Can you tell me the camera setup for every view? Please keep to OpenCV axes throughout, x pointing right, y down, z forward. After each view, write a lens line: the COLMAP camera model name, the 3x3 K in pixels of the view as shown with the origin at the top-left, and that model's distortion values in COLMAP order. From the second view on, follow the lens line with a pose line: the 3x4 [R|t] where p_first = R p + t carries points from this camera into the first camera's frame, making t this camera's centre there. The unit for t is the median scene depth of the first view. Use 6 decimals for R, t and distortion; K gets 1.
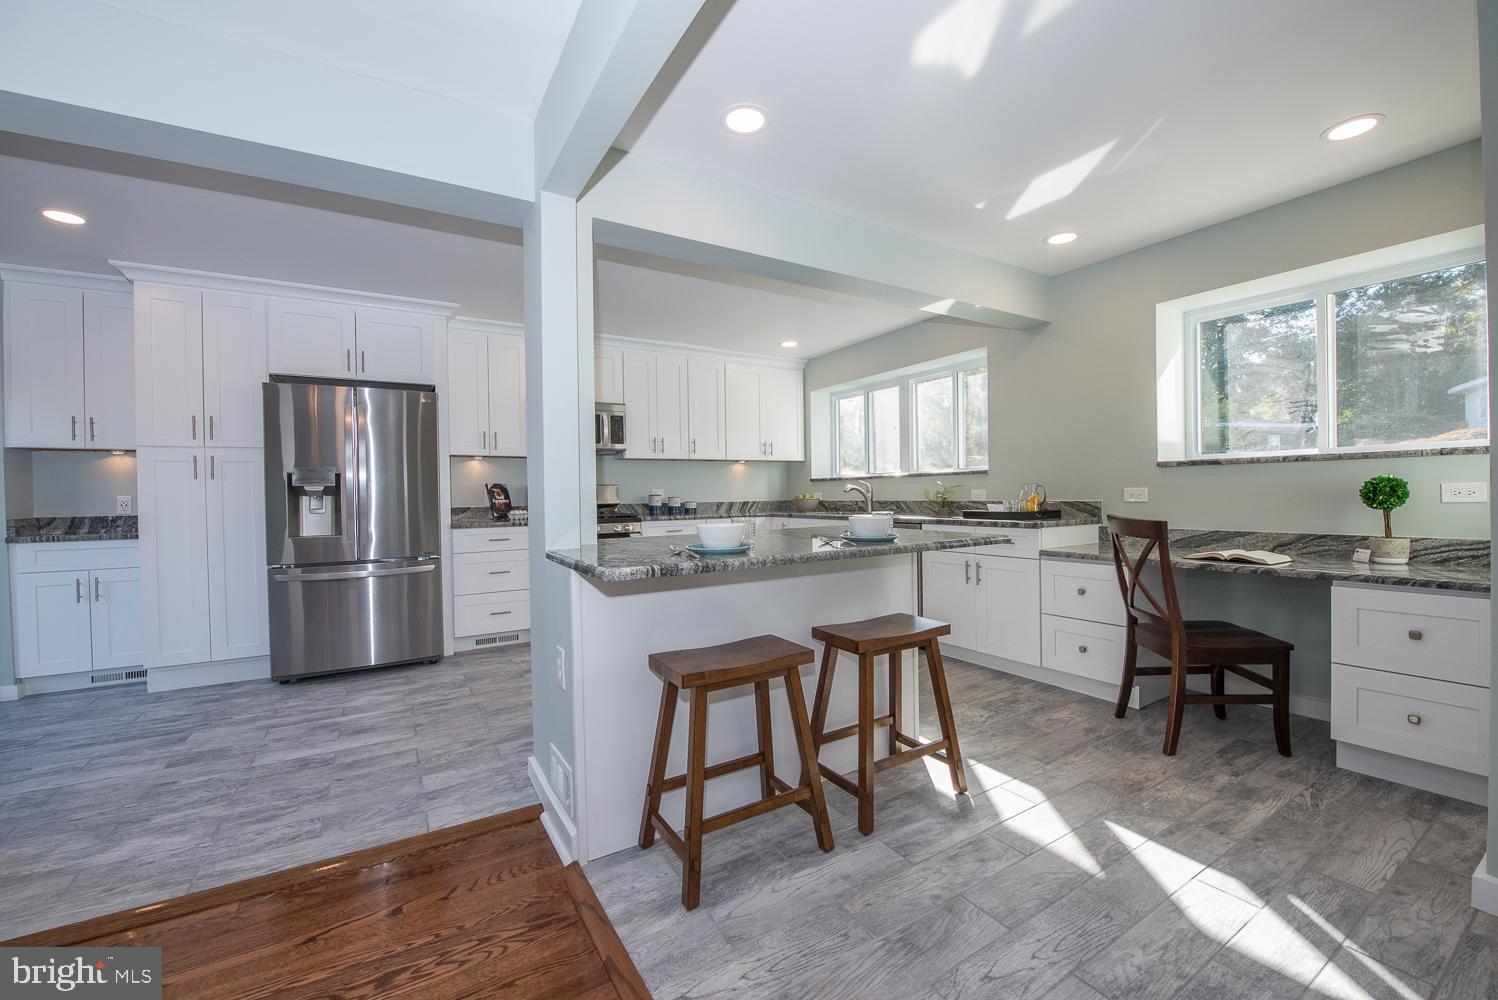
lens RADIAL K [[591.9, 0, 749.0], [0, 591.9, 500.0], [0, 0, 1]] dist [-0.021281, -0.000530]
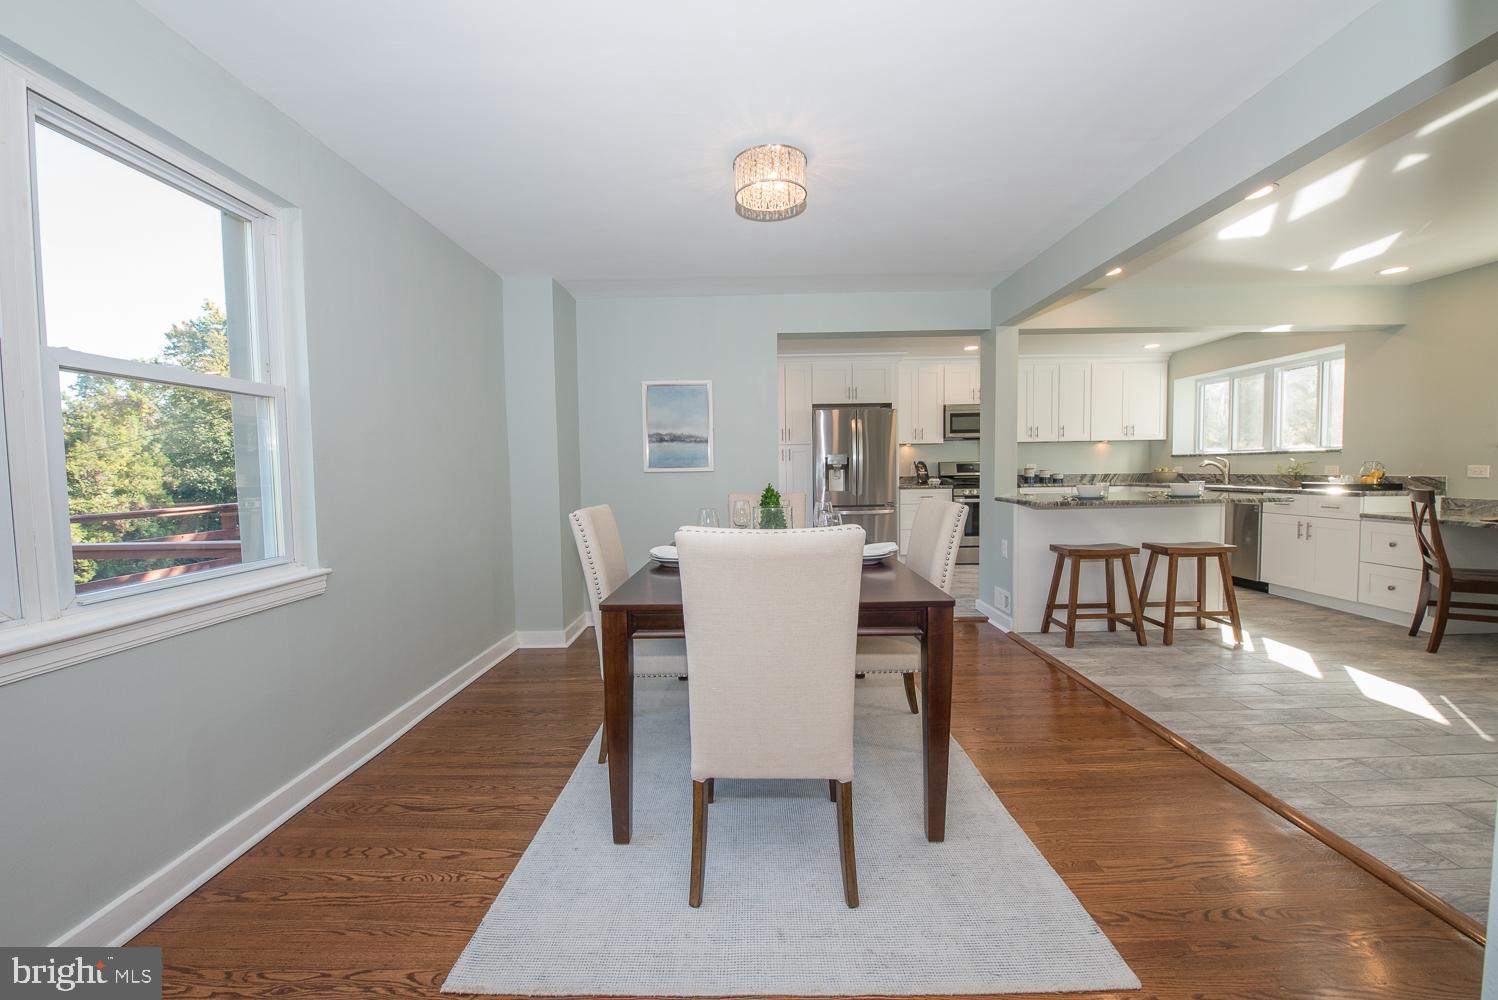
lens RADIAL K [[591.9, 0, 749.0], [0, 591.9, 500.0], [0, 0, 1]] dist [-0.021281, -0.000530]
pose [[0.848035, 0.029826, -0.529100, 0.017194], [-0.003516, 0.998710, 0.050663, -0.003897], [0.529928, -0.041104, 0.847046, -0.724426]]
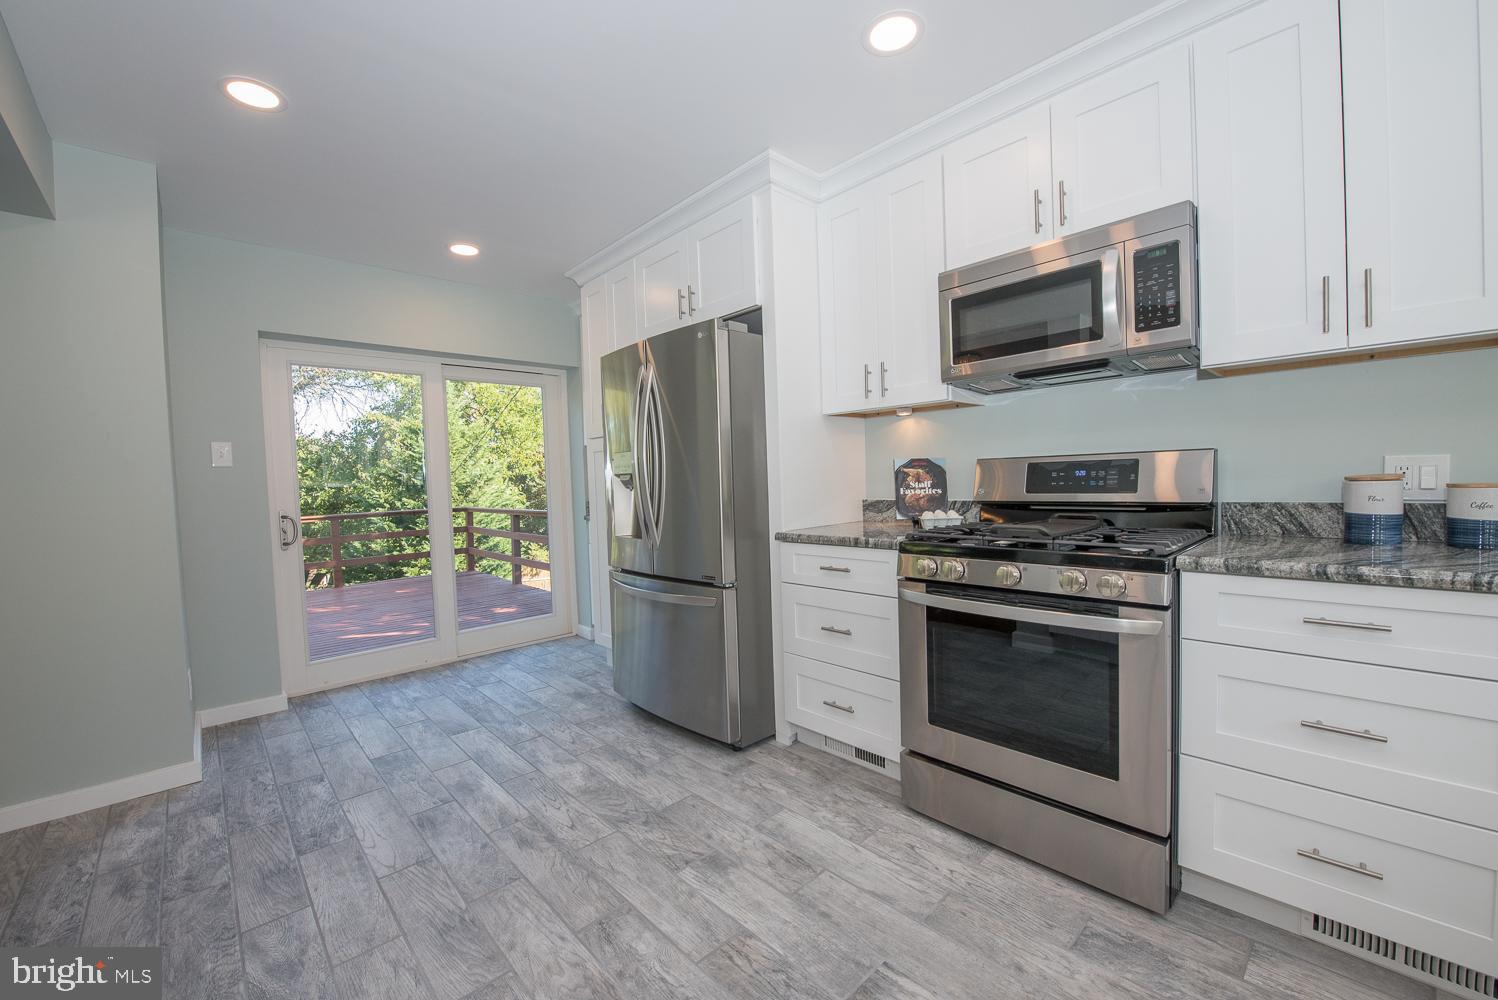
lens RADIAL K [[591.9, 0, 749.0], [0, 591.9, 500.0], [0, 0, 1]] dist [-0.021281, -0.000530]
pose [[0.204495, 0.042810, -0.977931, 0.086760], [0.019067, 0.998679, 0.047705, -0.024739], [0.978682, -0.028402, 0.203408, 0.977054]]
